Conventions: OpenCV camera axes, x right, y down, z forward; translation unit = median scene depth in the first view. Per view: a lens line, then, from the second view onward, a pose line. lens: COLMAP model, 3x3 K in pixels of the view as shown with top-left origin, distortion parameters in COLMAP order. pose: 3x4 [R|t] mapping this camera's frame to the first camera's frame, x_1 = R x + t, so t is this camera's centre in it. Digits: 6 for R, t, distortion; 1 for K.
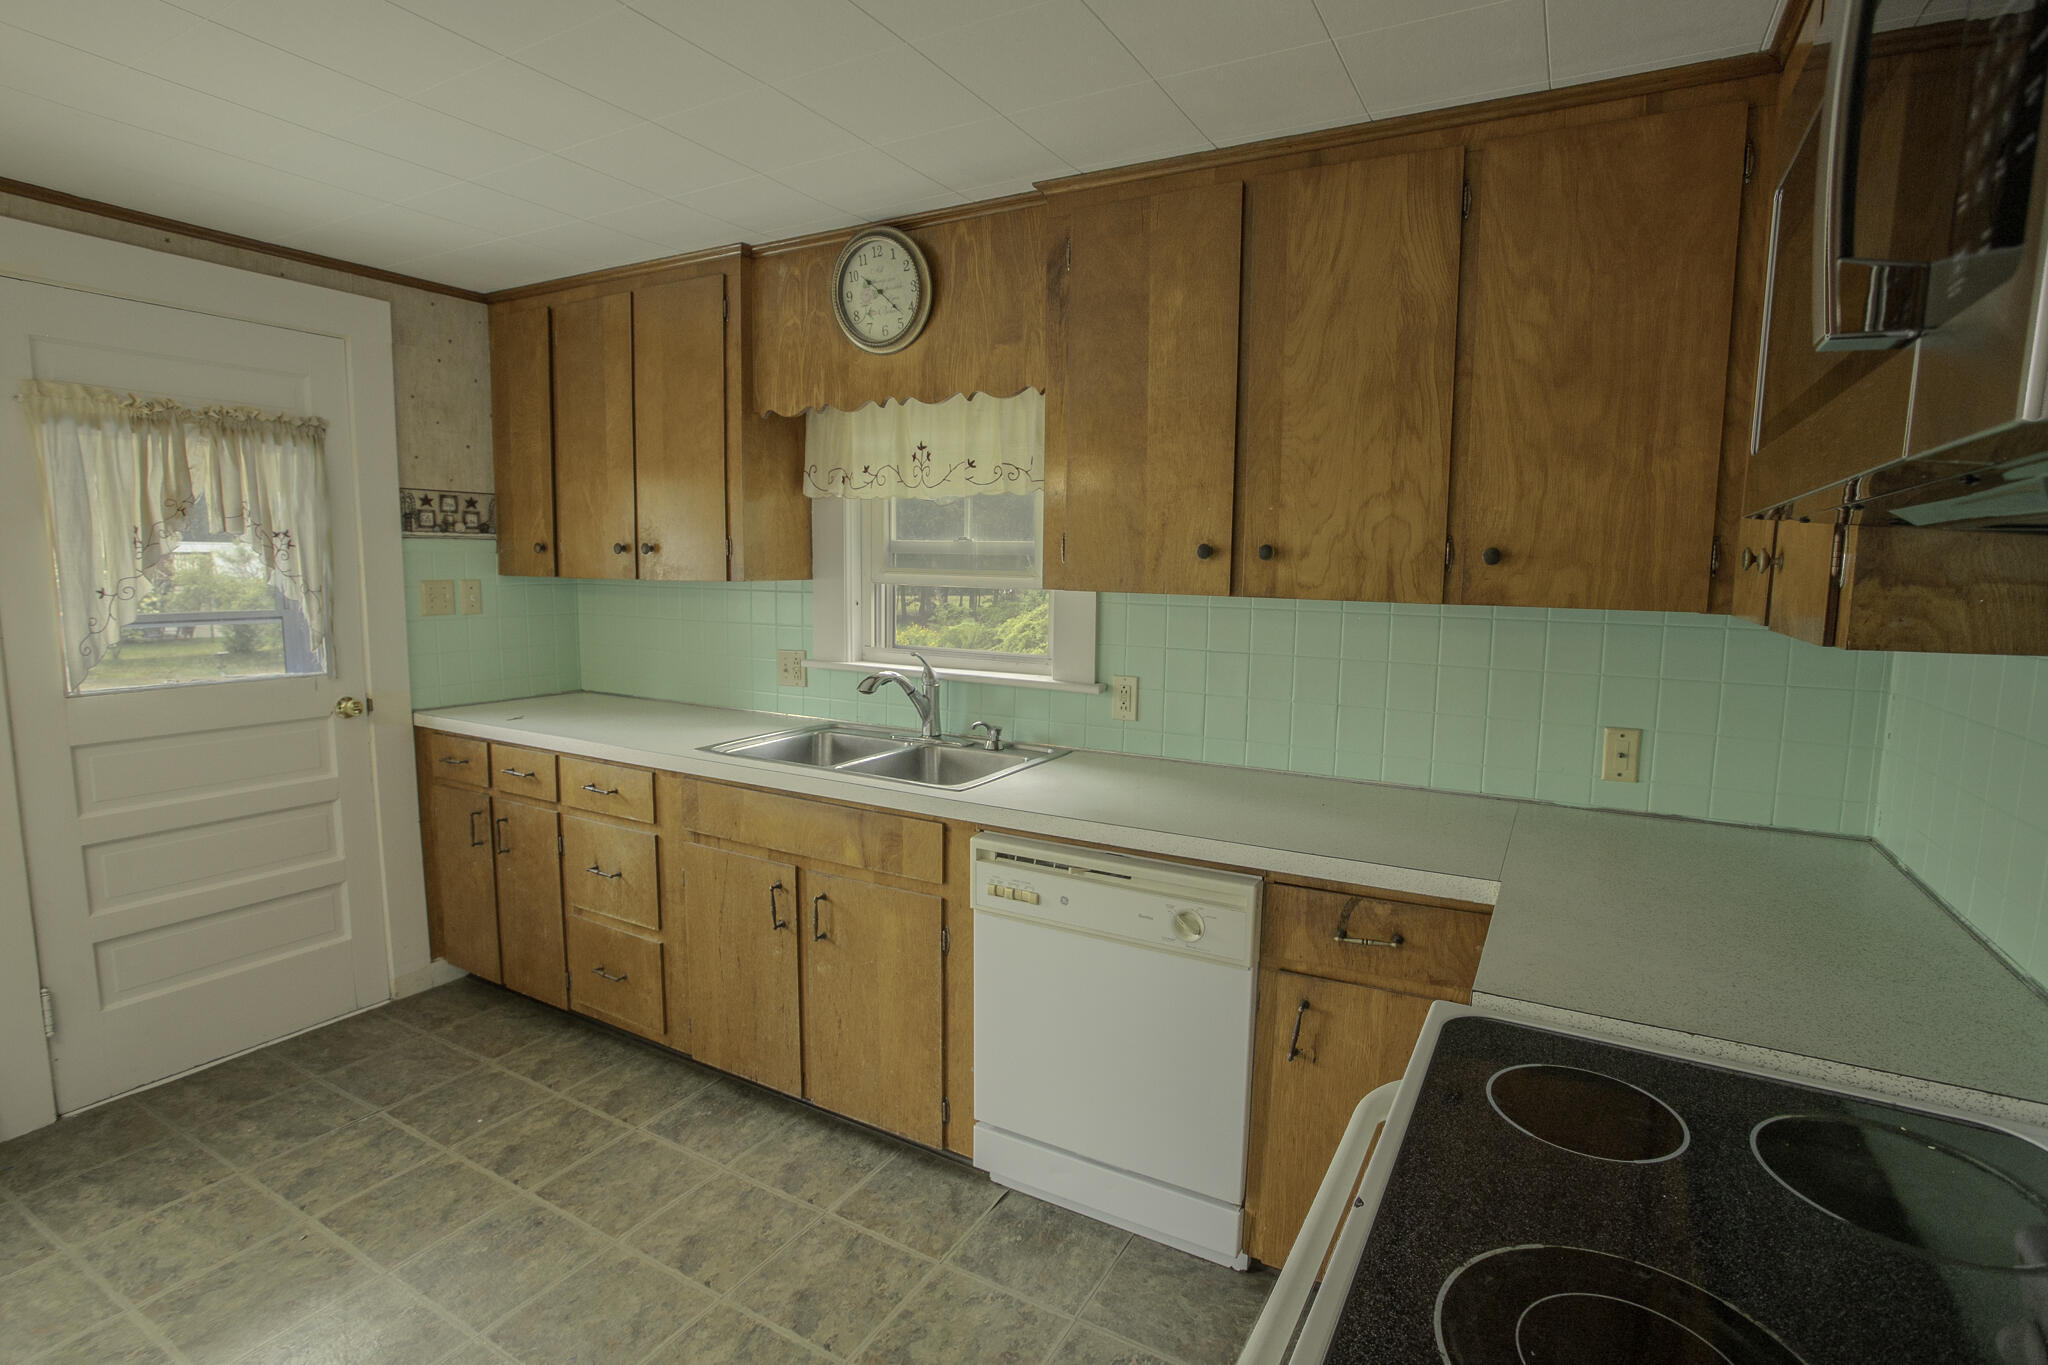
lens RADIAL K [[993.1, 0, 1024.0], [0, 993.1, 682.5], [0, 0, 1]] dist [-0.083916, 0.033260]
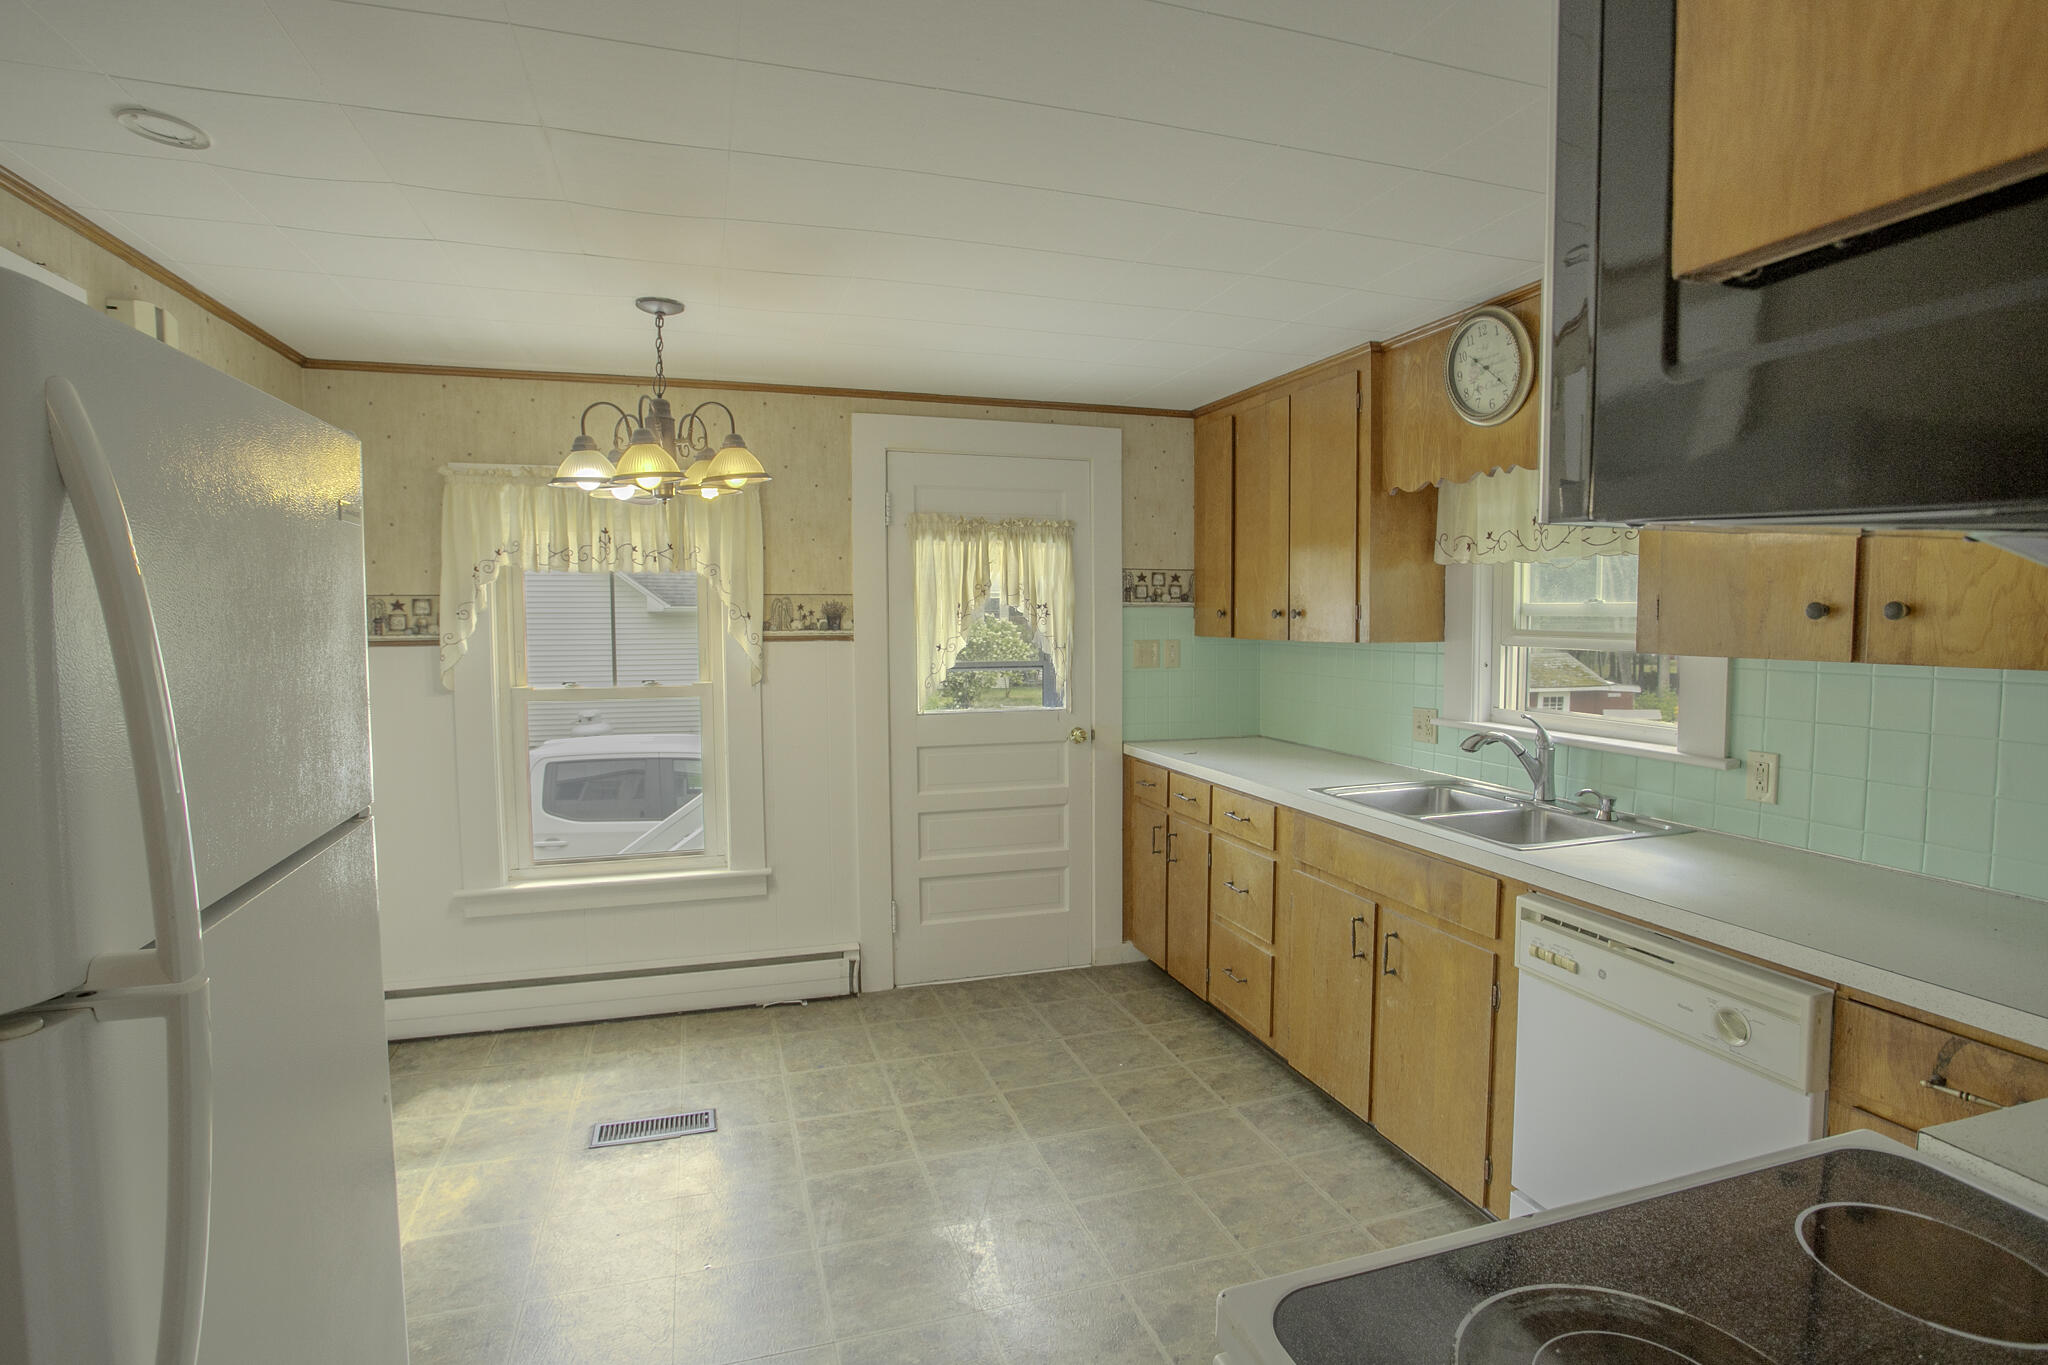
lens RADIAL K [[993.1, 0, 1024.0], [0, 993.1, 682.5], [0, 0, 1]] dist [-0.083916, 0.033260]
pose [[0.731663, 0.027279, -0.681120, 0.203136], [-0.068125, 0.997123, -0.033246, 0.004954], [0.678254, 0.070726, 0.731416, -0.069328]]
